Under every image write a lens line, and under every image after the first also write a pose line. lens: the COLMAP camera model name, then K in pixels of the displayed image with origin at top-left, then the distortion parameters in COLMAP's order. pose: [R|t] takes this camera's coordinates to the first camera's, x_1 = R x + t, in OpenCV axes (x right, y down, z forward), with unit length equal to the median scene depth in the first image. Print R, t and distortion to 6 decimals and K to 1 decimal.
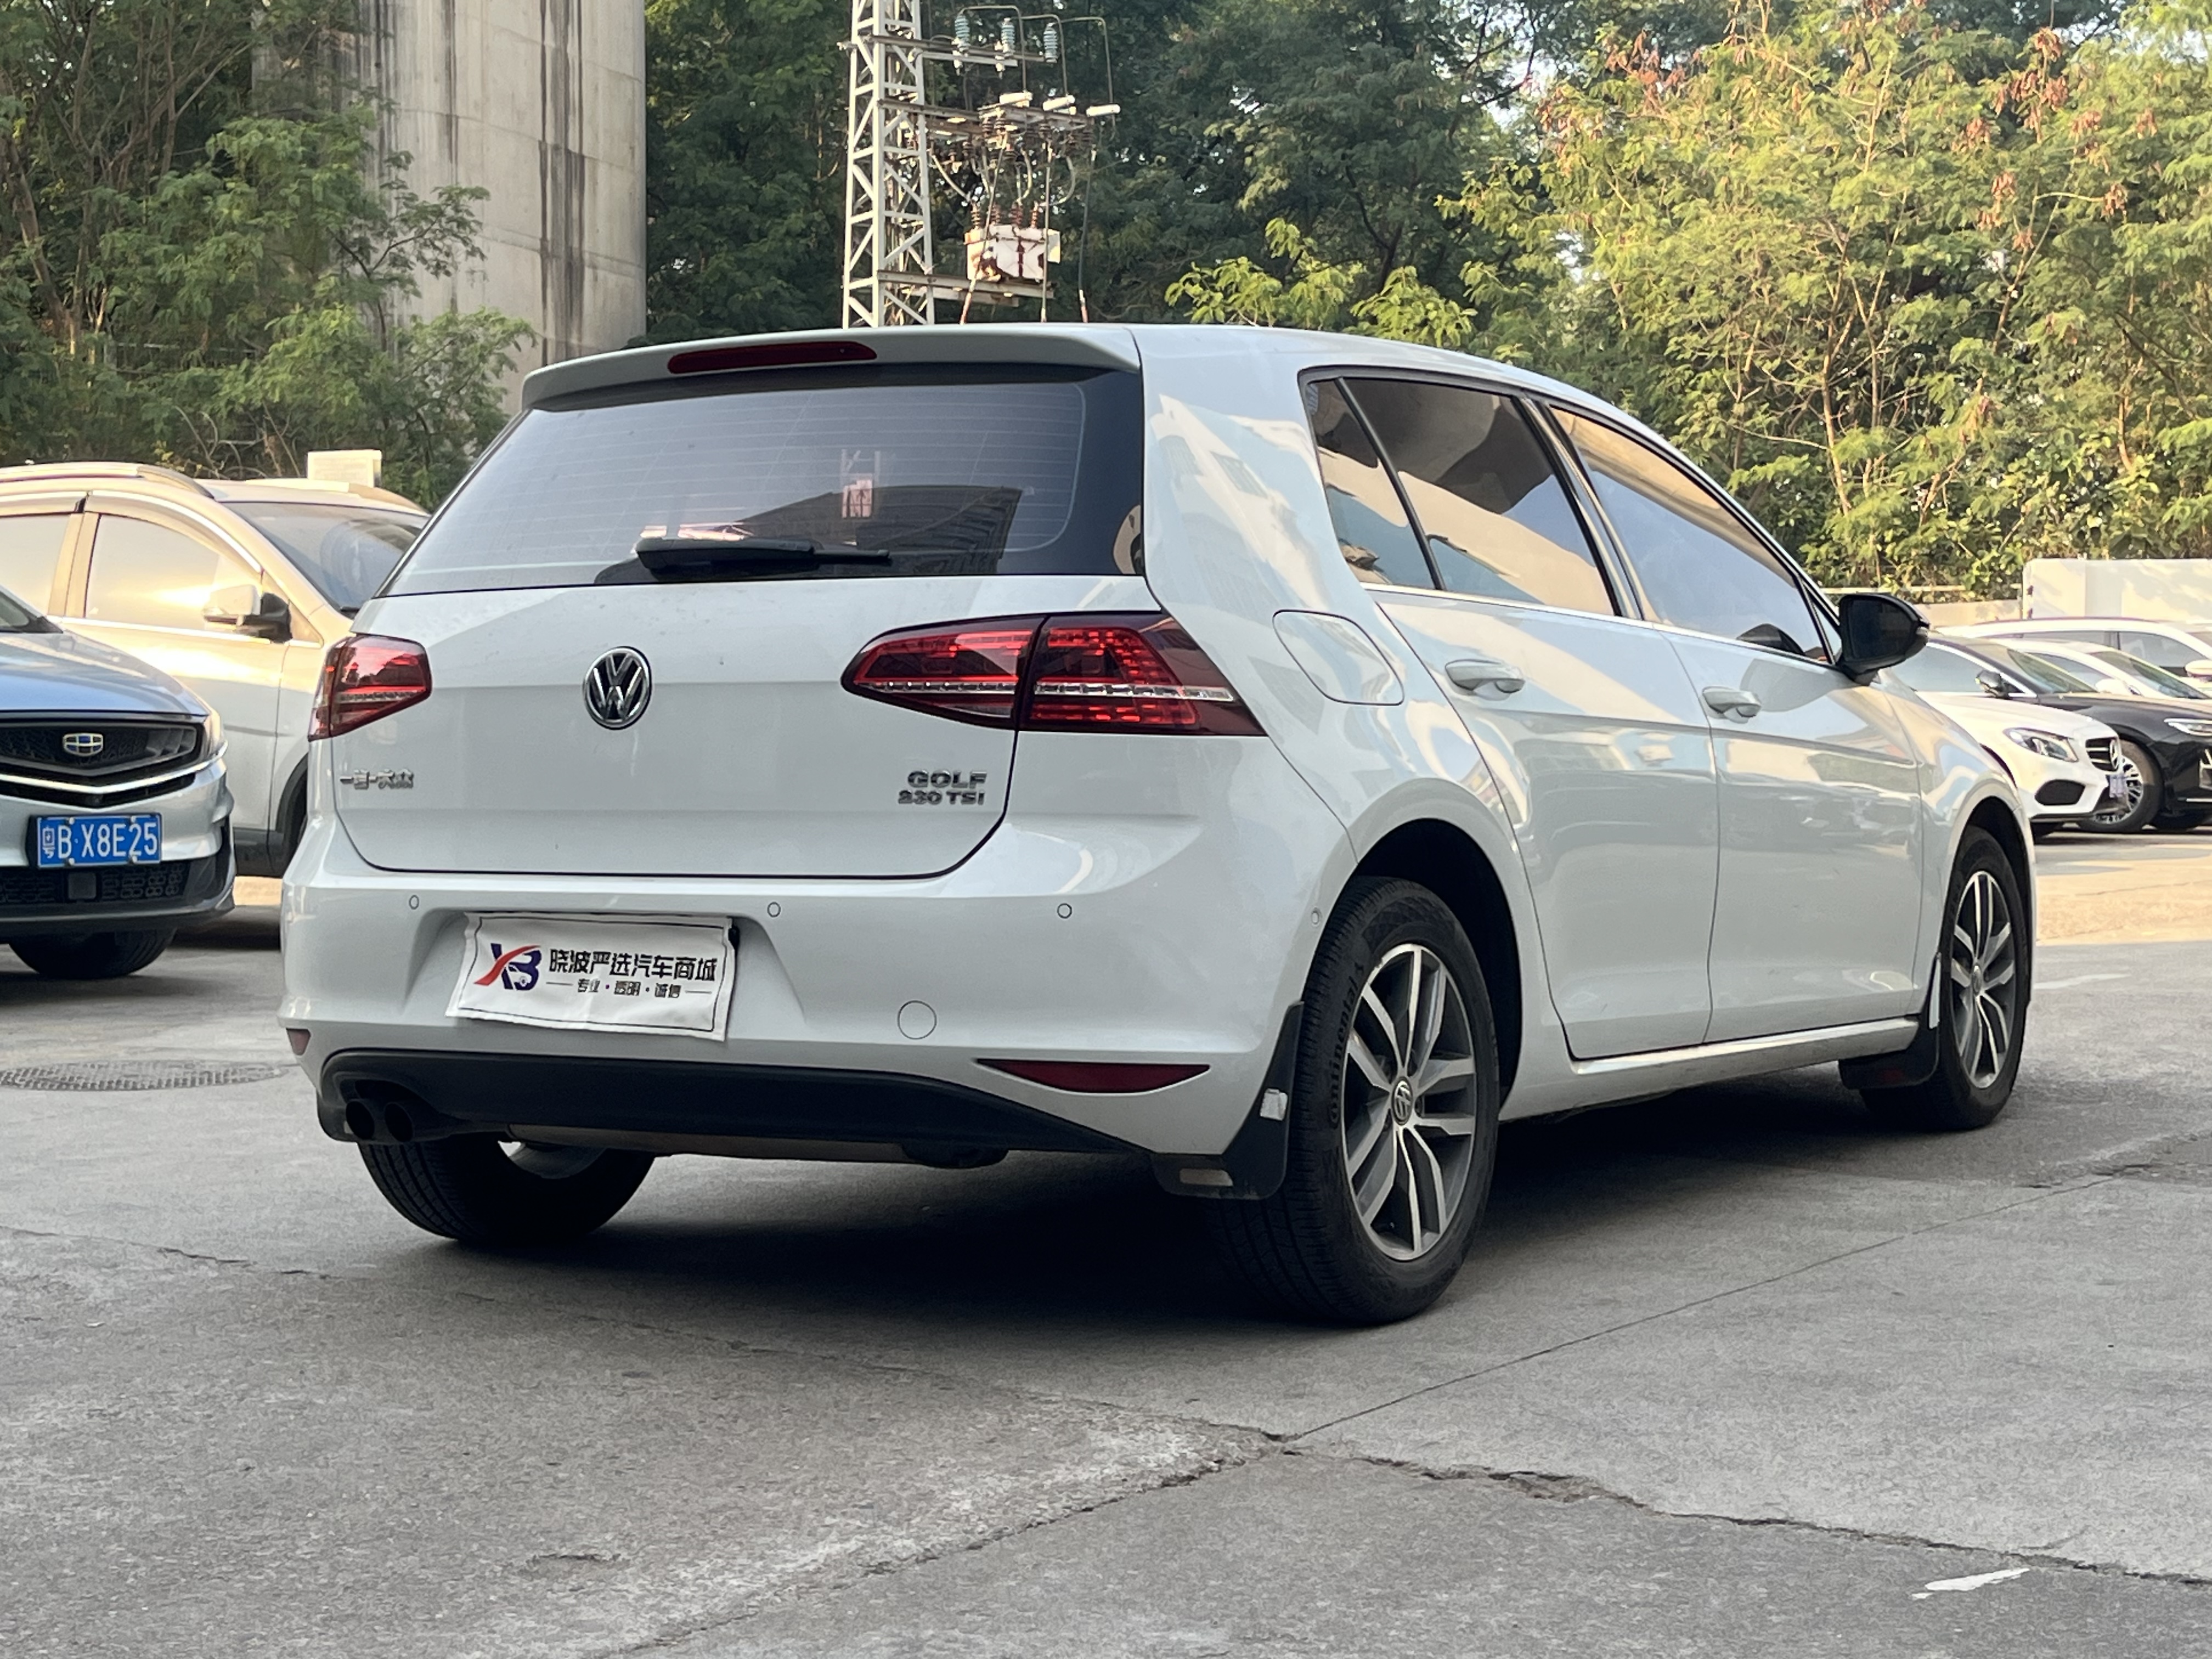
lens RADIAL K [[3493.3, 0, 1148.3], [0, 3493.3, 829.7], [0, 0, 1]] dist [0.060016, 0.000000]
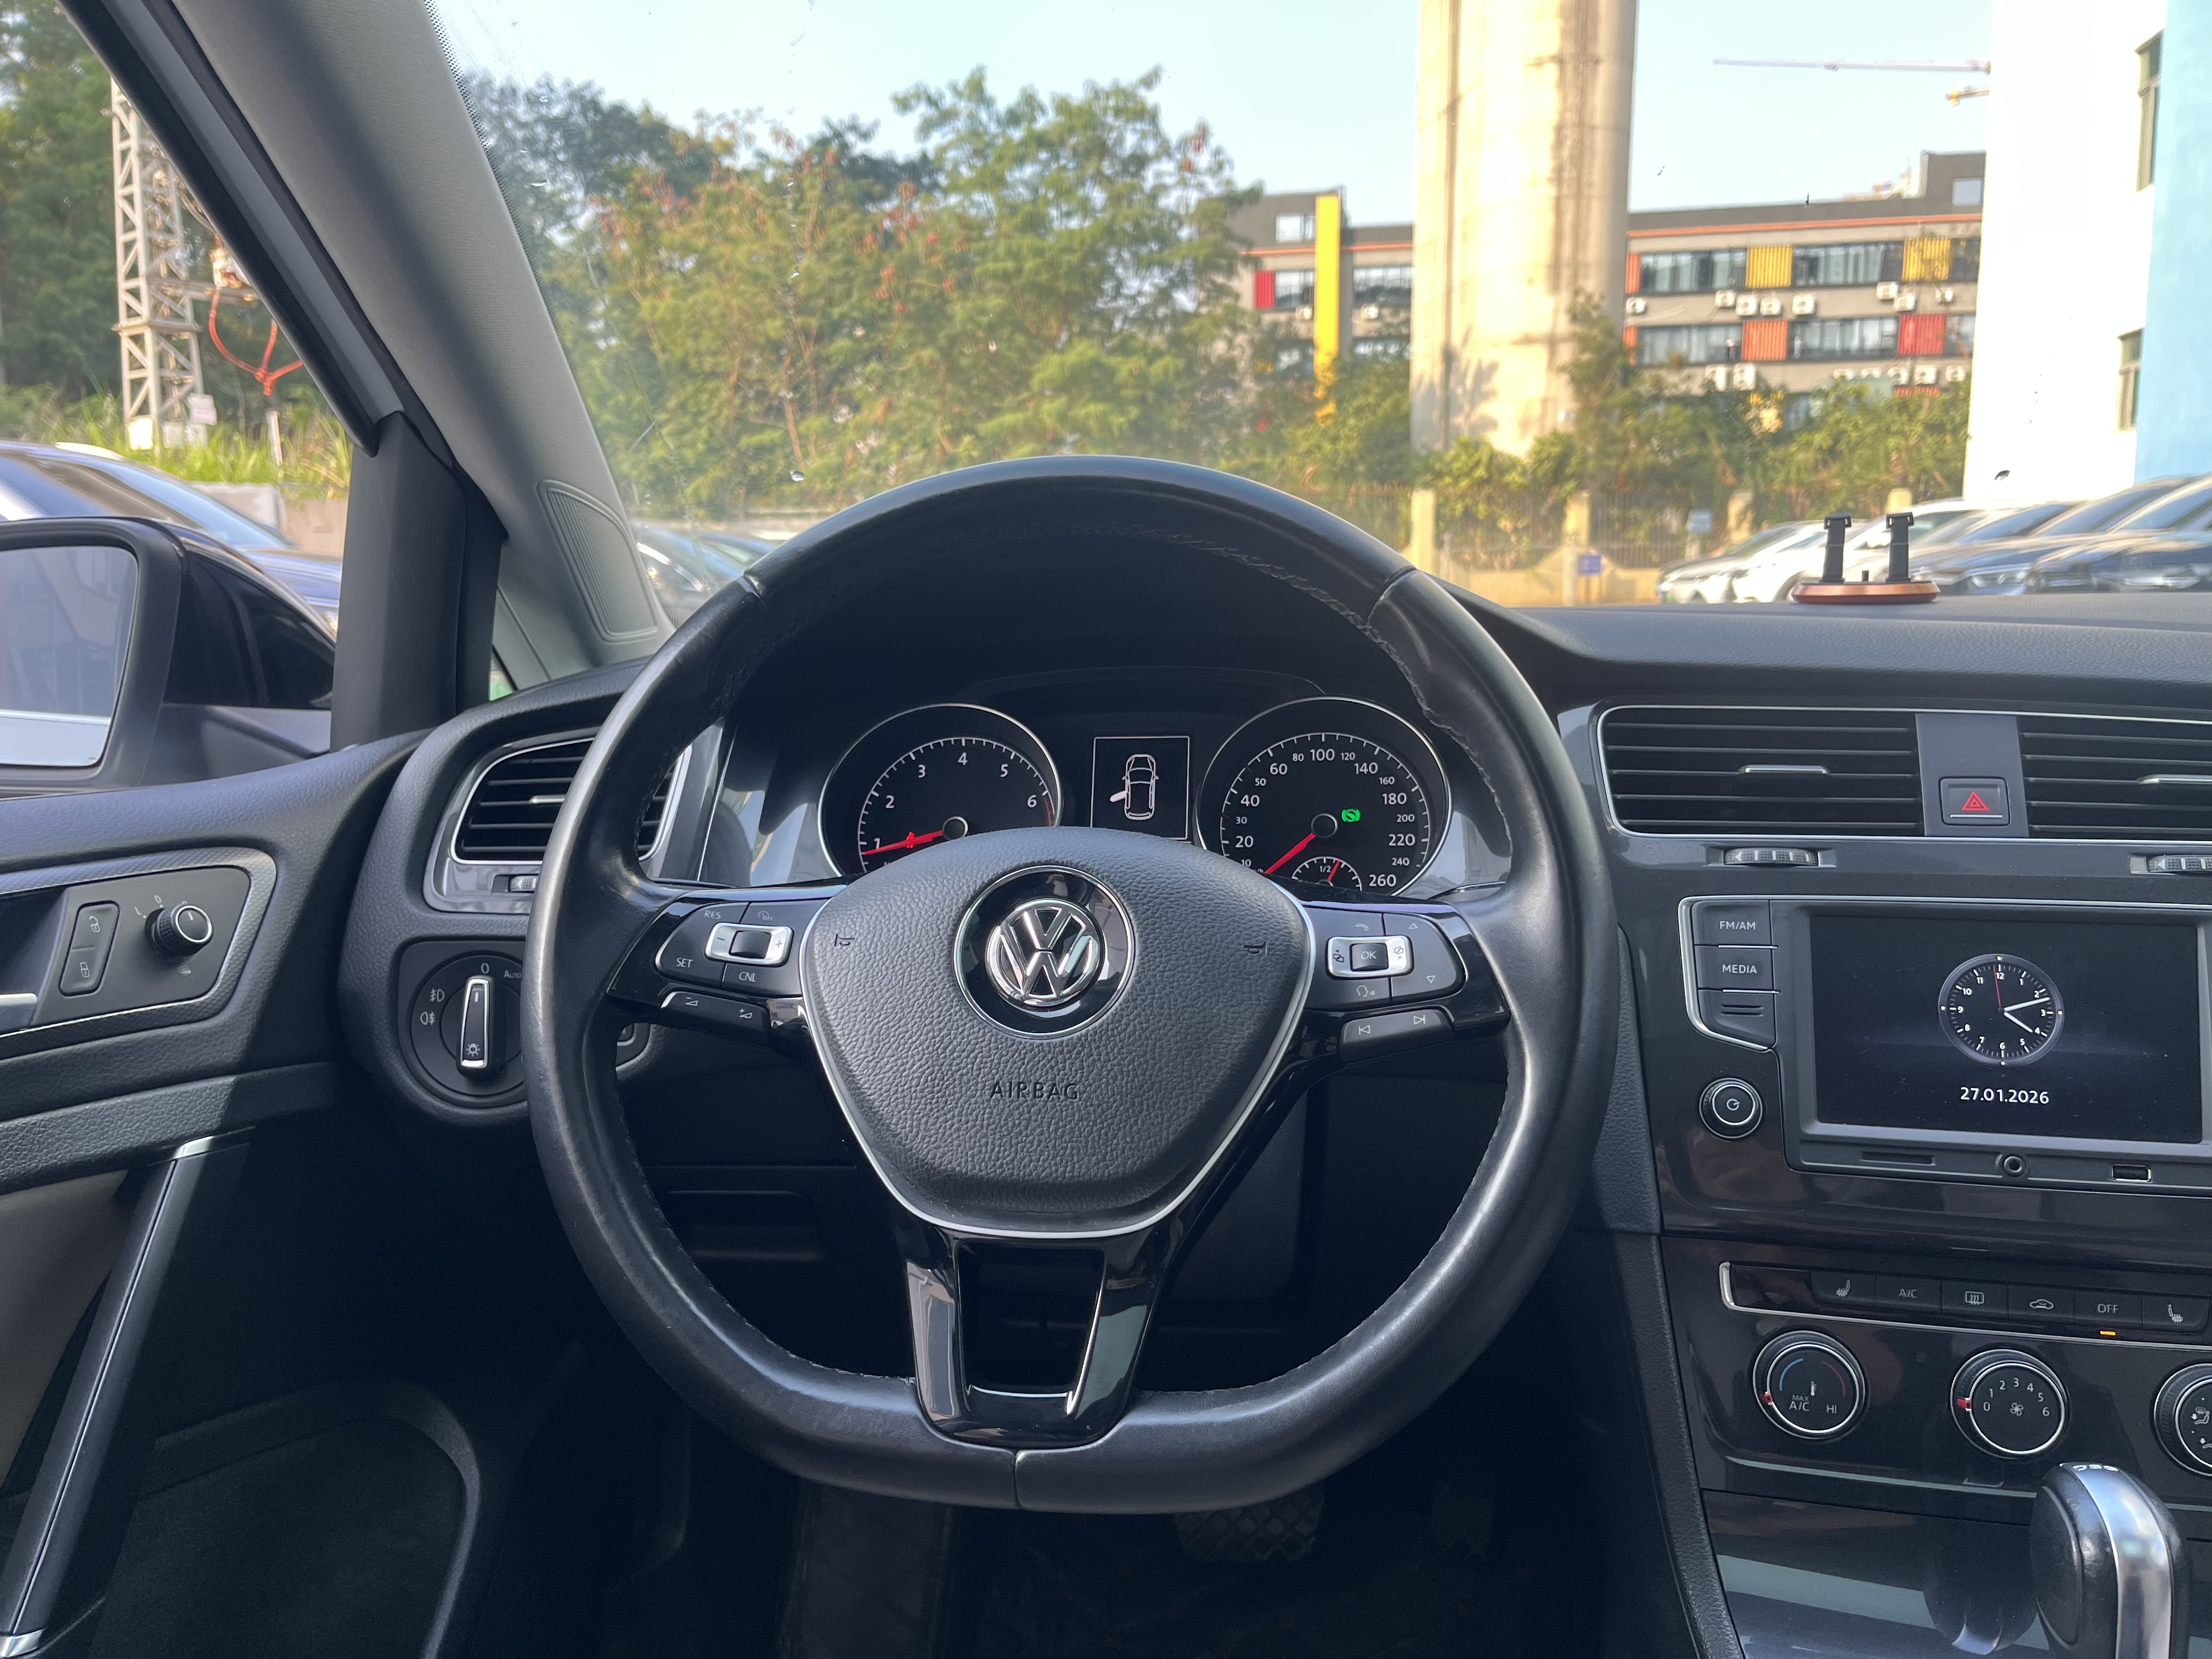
lens RADIAL K [[1709.6, 0, 1102.5], [0, 1709.6, 835.3], [0, 0, 1]] dist [0.038800, -0.067069]
pose [[0.922120, -0.069269, 0.380653, -0.000371], [0.023875, 0.992155, 0.122710, -0.011506], [-0.386167, -0.104065, 0.916540, 0.188424]]
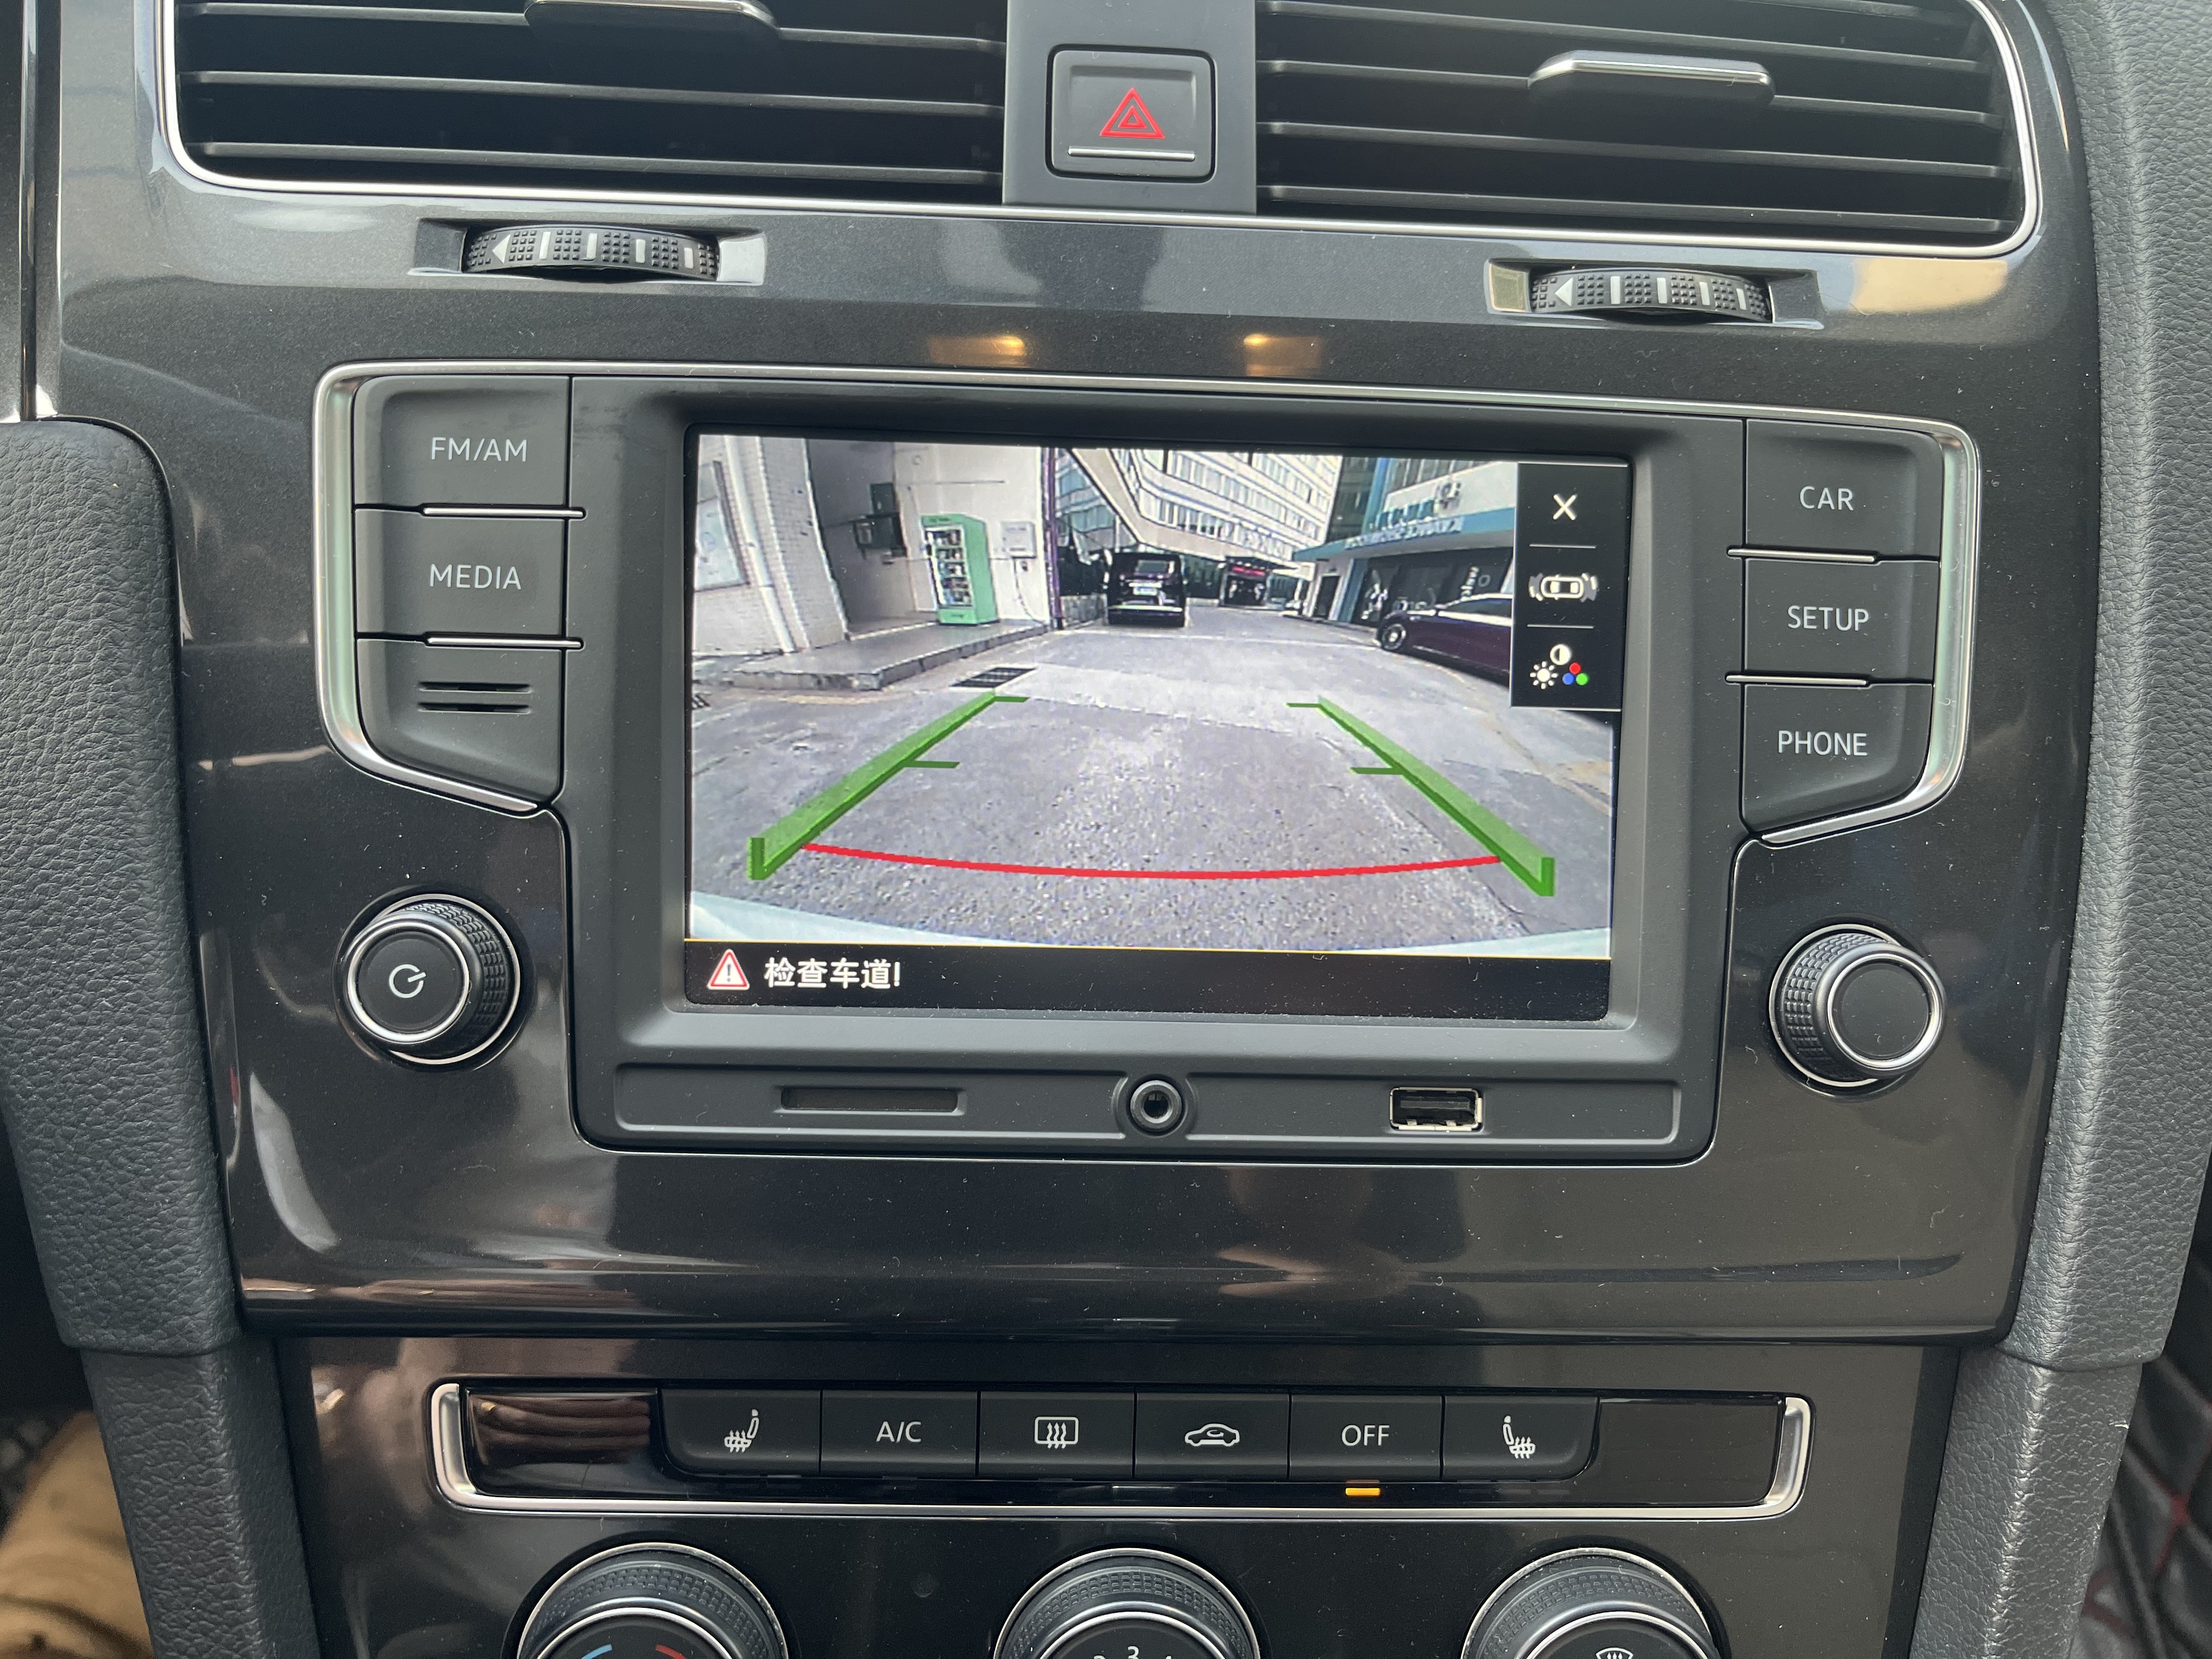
lens RADIAL K [[1709.6, 0, 1106.7], [0, 1709.6, 840.5], [0, 0, 1]] dist [0.038800, -0.067069]
pose [[0.766770, -0.193302, 0.612125, 0.011765], [-0.030206, 0.941661, 0.335204, -0.008662], [-0.641210, -0.275514, 0.716199, 0.197044]]
